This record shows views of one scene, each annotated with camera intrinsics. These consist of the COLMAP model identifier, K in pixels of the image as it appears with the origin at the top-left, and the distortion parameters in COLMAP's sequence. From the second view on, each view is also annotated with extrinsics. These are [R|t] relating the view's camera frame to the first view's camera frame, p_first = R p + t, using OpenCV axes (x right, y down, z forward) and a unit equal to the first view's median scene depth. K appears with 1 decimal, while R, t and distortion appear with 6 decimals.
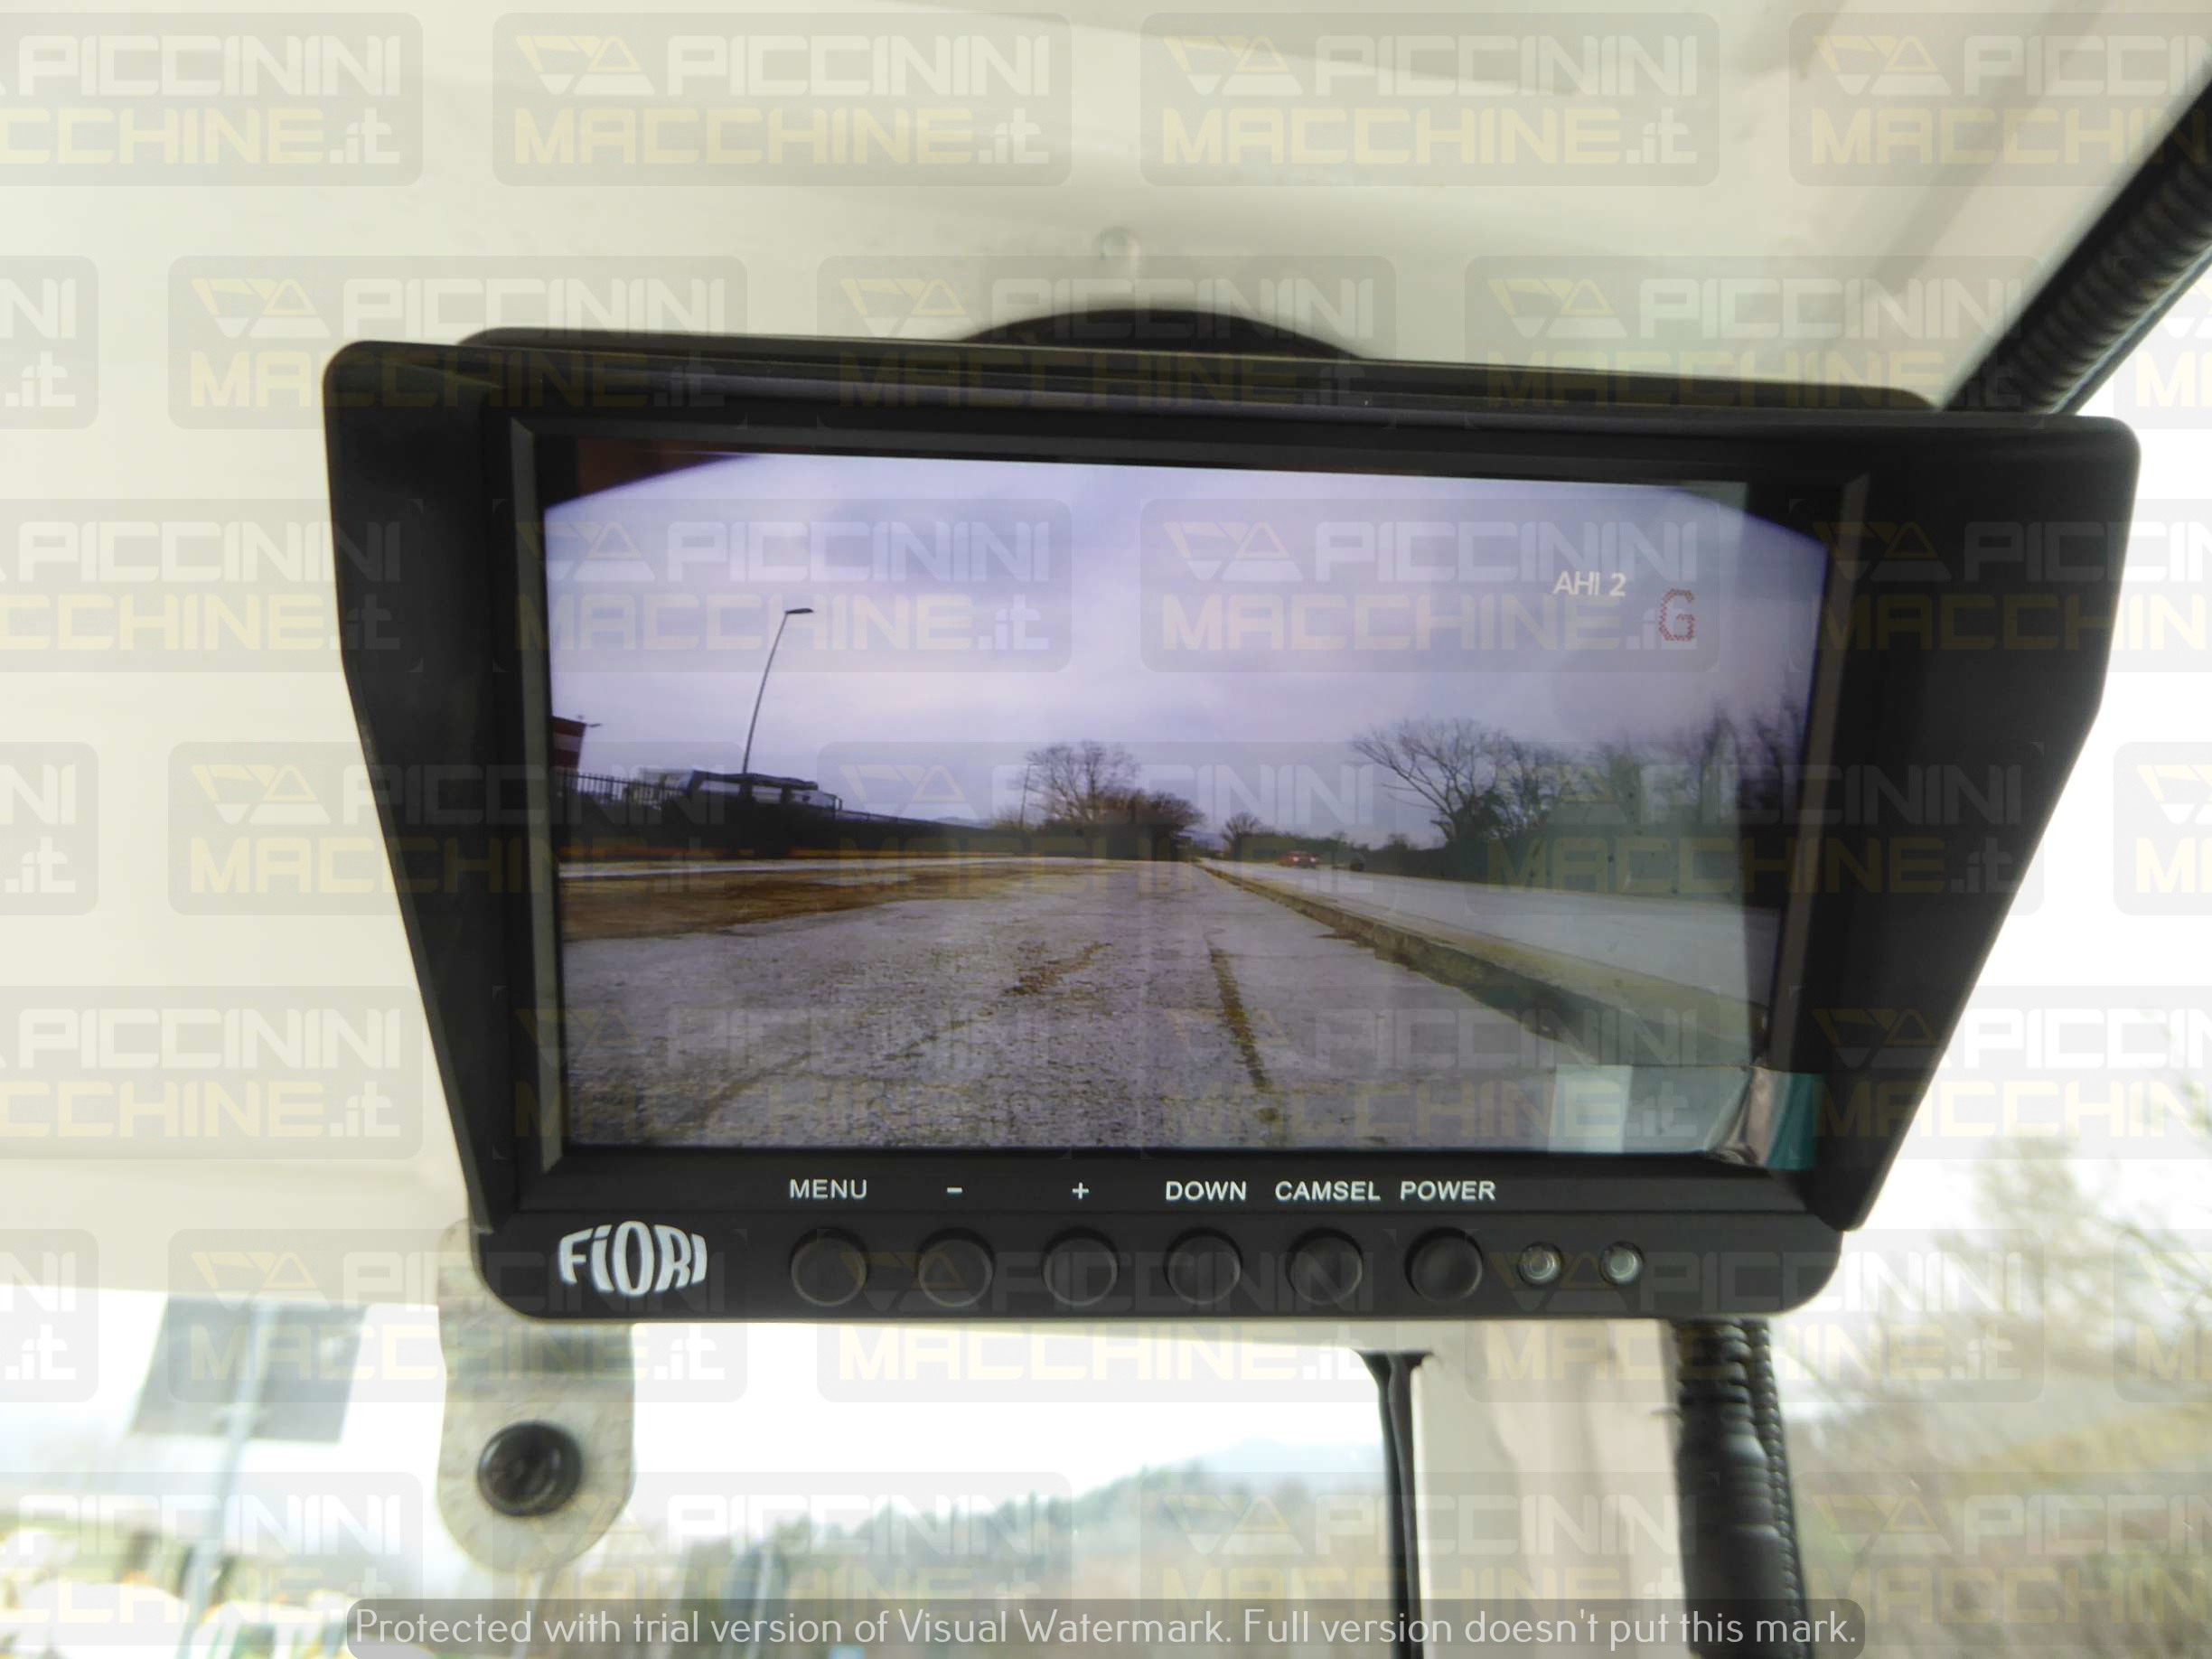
lens RADIAL K [[1615.7, 0, 1106.0], [0, 1615.7, 829.5], [0, 0, 1]] dist [-0.012536, -0.007017]
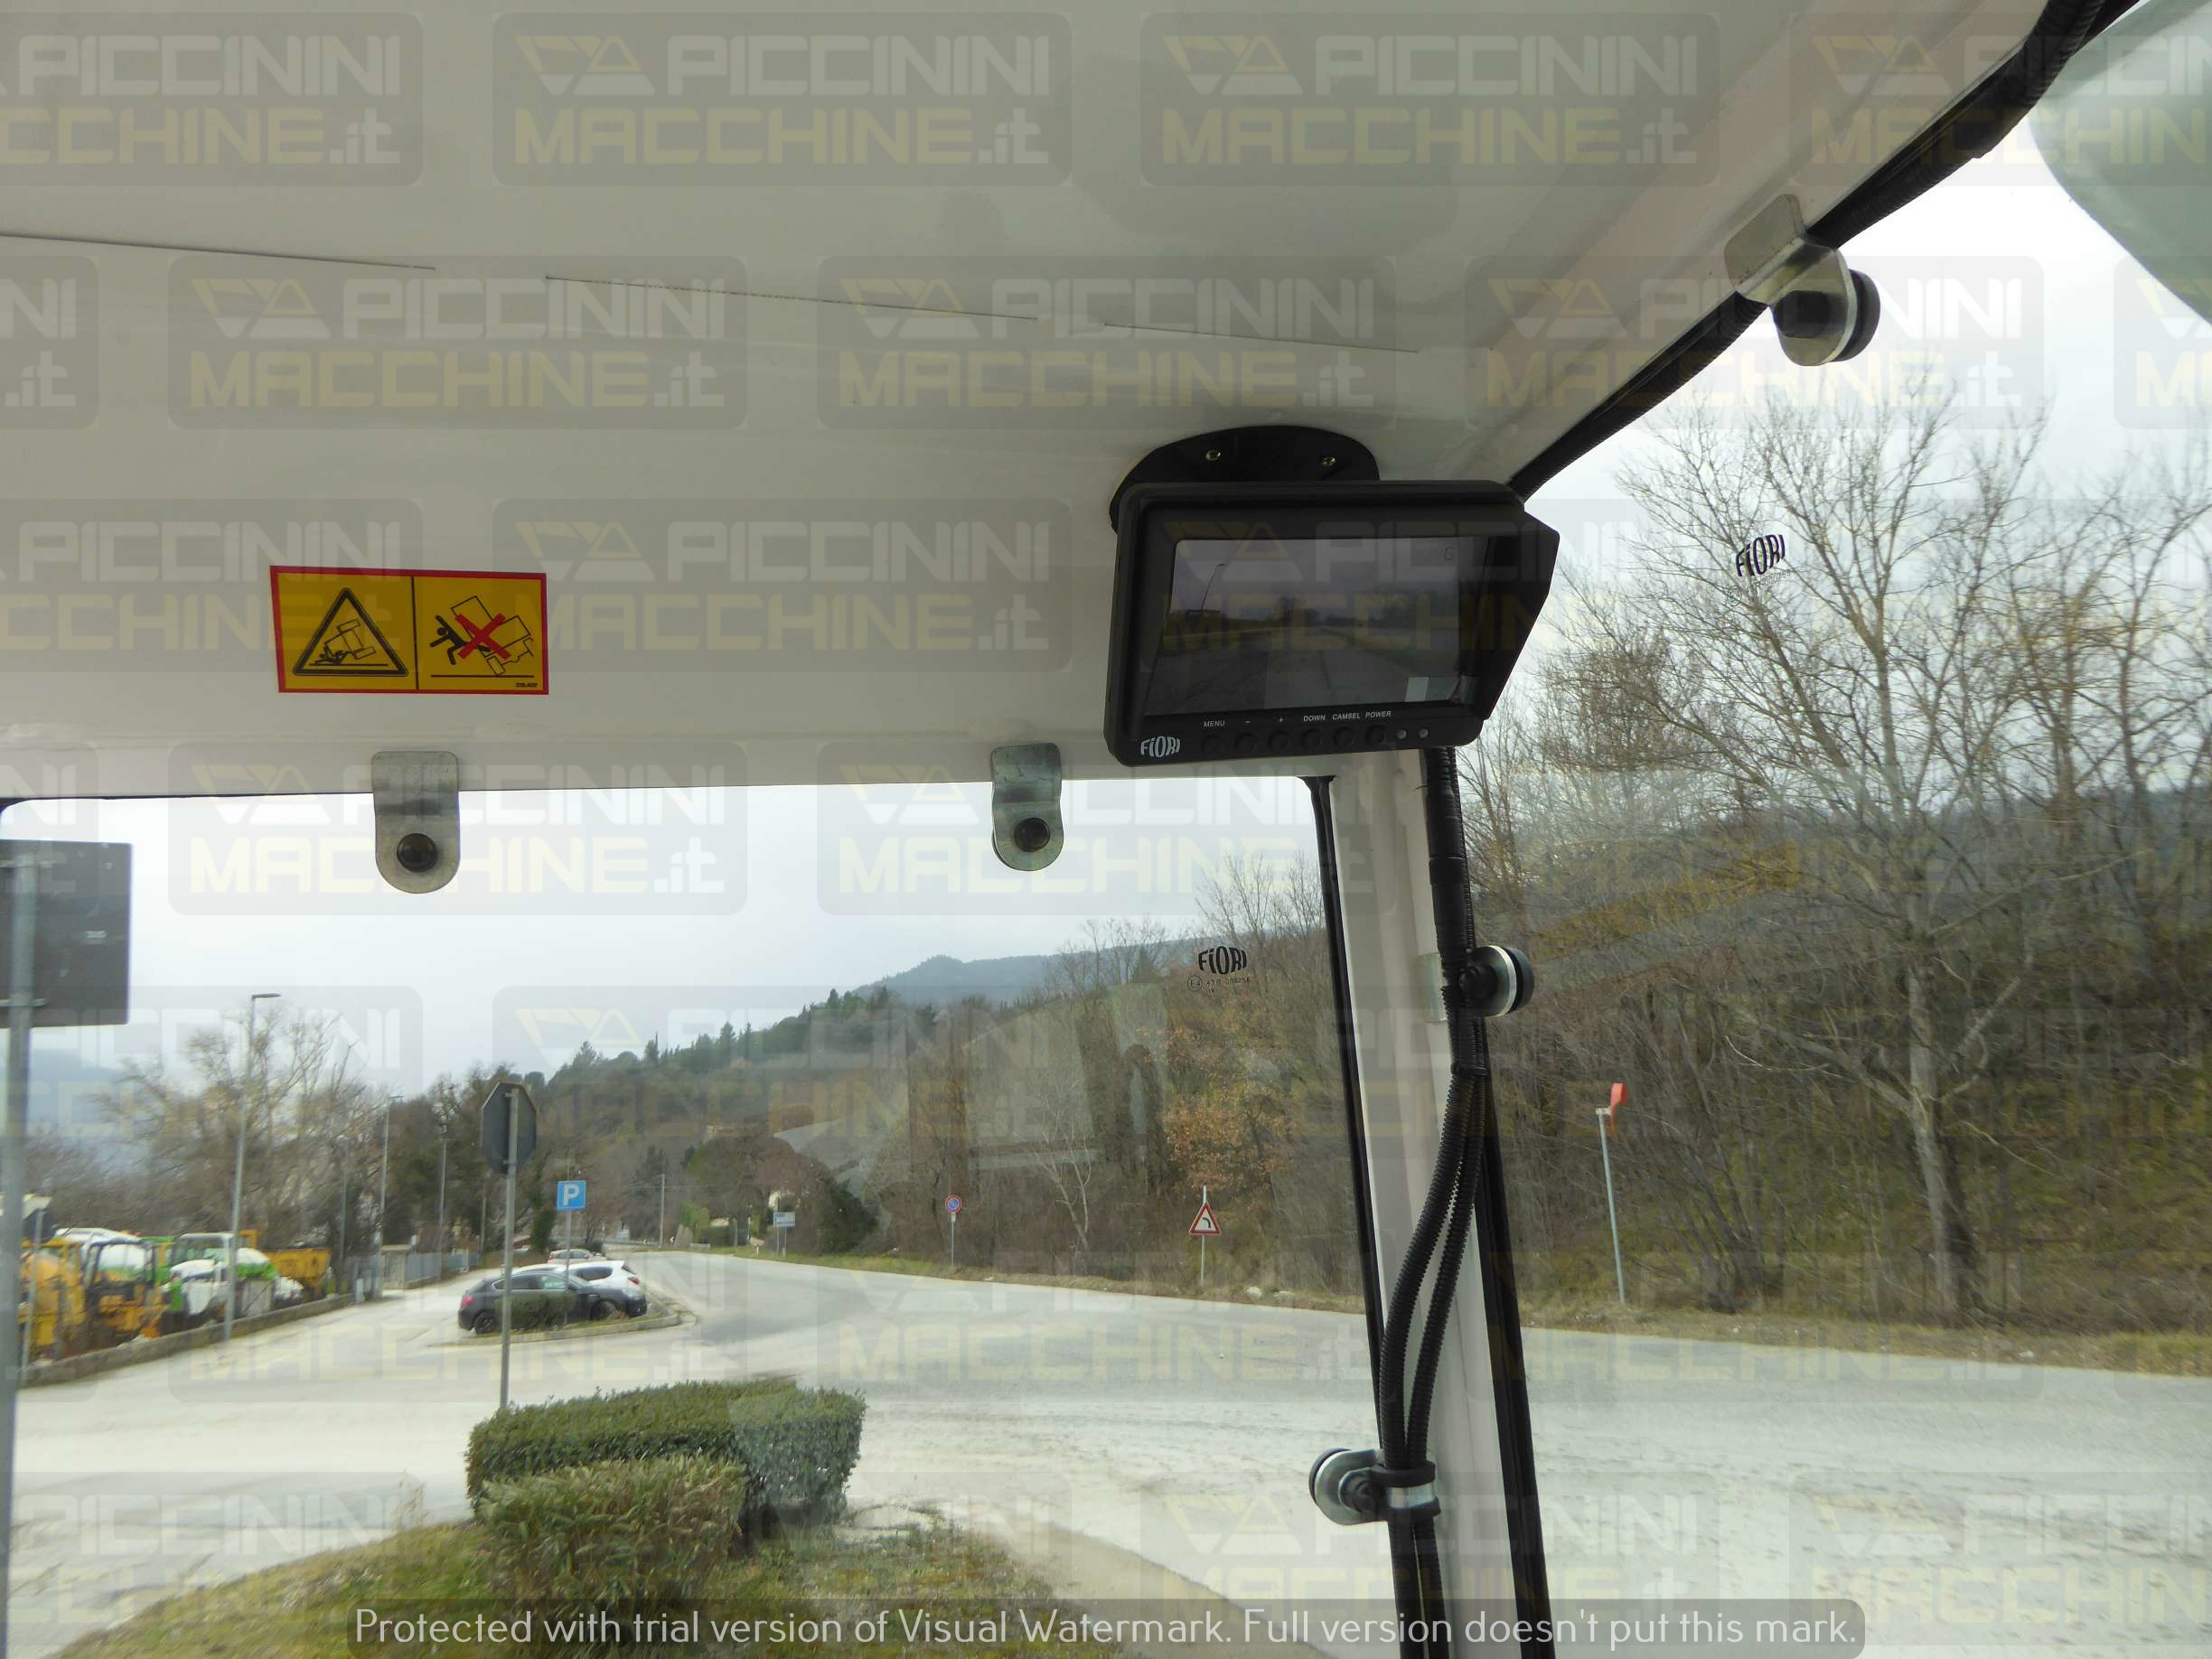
lens RADIAL K [[1615.7, 0, 1106.0], [0, 1615.7, 829.5], [0, 0, 1]] dist [-0.012536, -0.007017]
pose [[0.978686, -0.062379, 0.195658, -1.027610], [0.005763, 0.960719, 0.277464, -0.493521], [-0.205280, -0.270423, 0.940602, -2.157558]]
